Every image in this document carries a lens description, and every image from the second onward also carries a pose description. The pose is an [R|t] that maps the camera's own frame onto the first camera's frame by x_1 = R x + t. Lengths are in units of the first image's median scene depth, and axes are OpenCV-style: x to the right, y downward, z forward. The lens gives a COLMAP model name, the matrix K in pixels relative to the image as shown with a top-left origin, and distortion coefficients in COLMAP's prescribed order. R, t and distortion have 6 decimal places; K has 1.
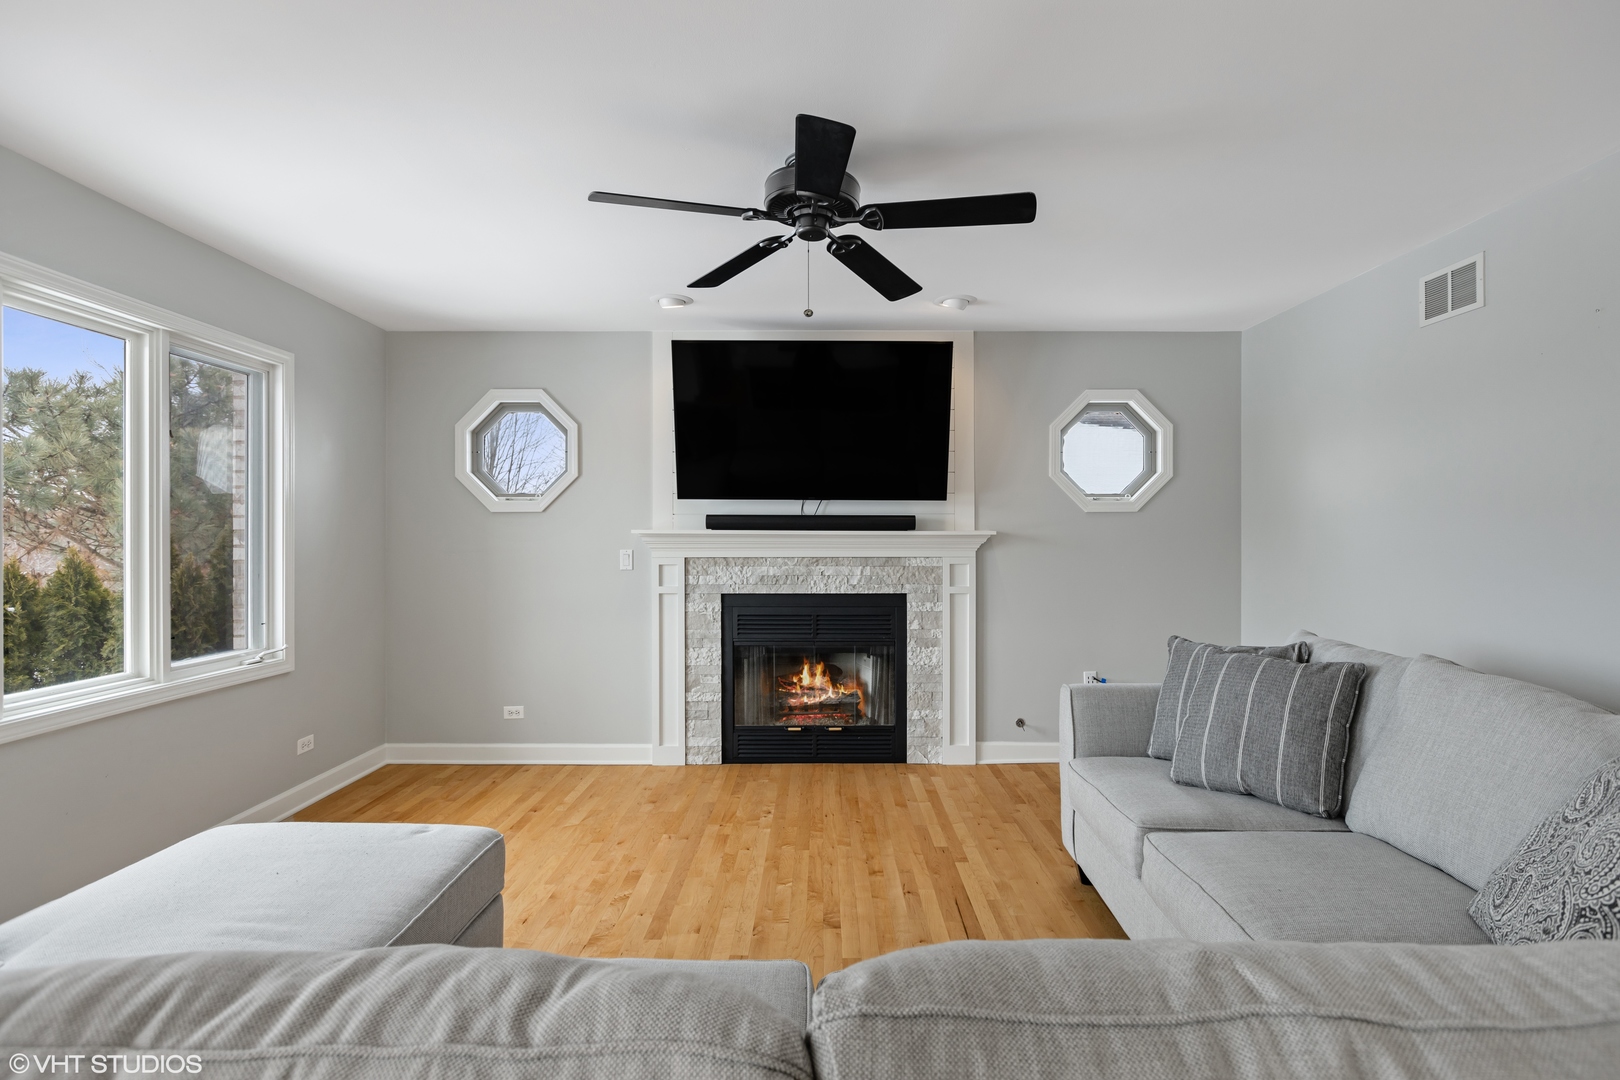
lens RADIAL K [[780.7, 0, 810.1], [0, 780.7, 540.9], [0, 0, 1]] dist [0.000432, -0.001214]
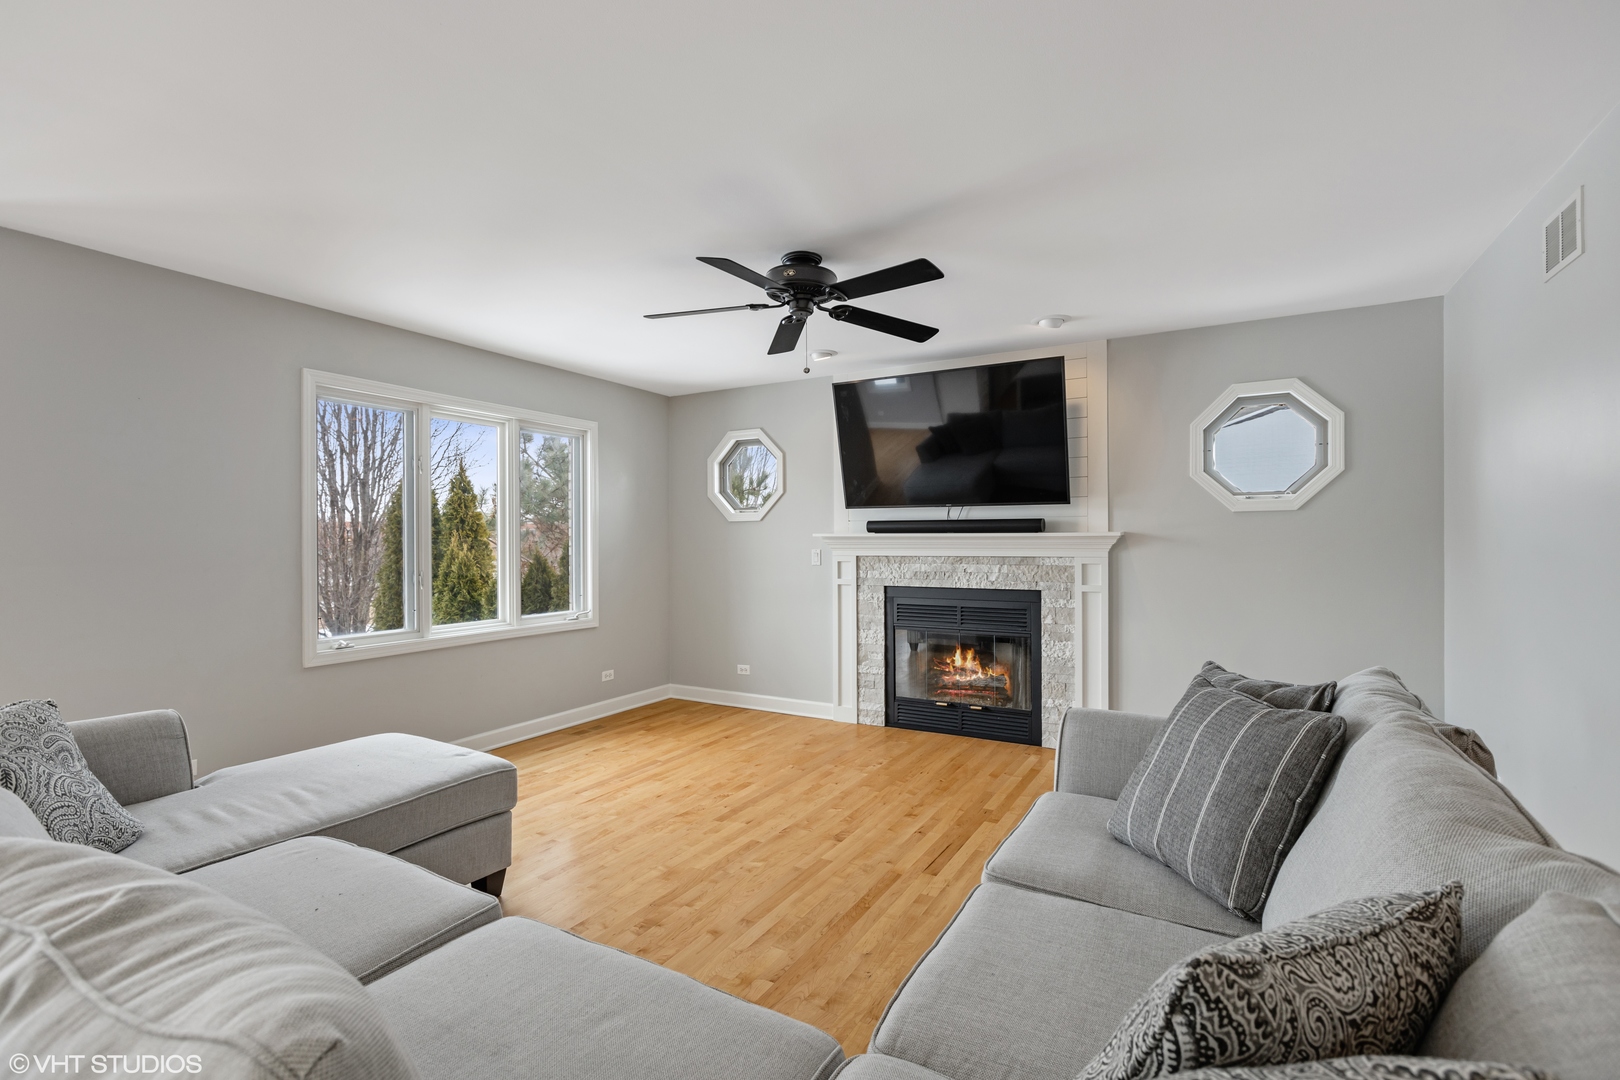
lens RADIAL K [[739.9, 0, 811.6], [0, 739.9, 545.2], [0, 0, 1]] dist [-0.000946, 0.000318]
pose [[0.867163, -0.000272, -0.498024, 0.360744], [0.002416, 0.999990, 0.003660, 0.000198], [0.498018, -0.004377, 0.867156, -0.050384]]
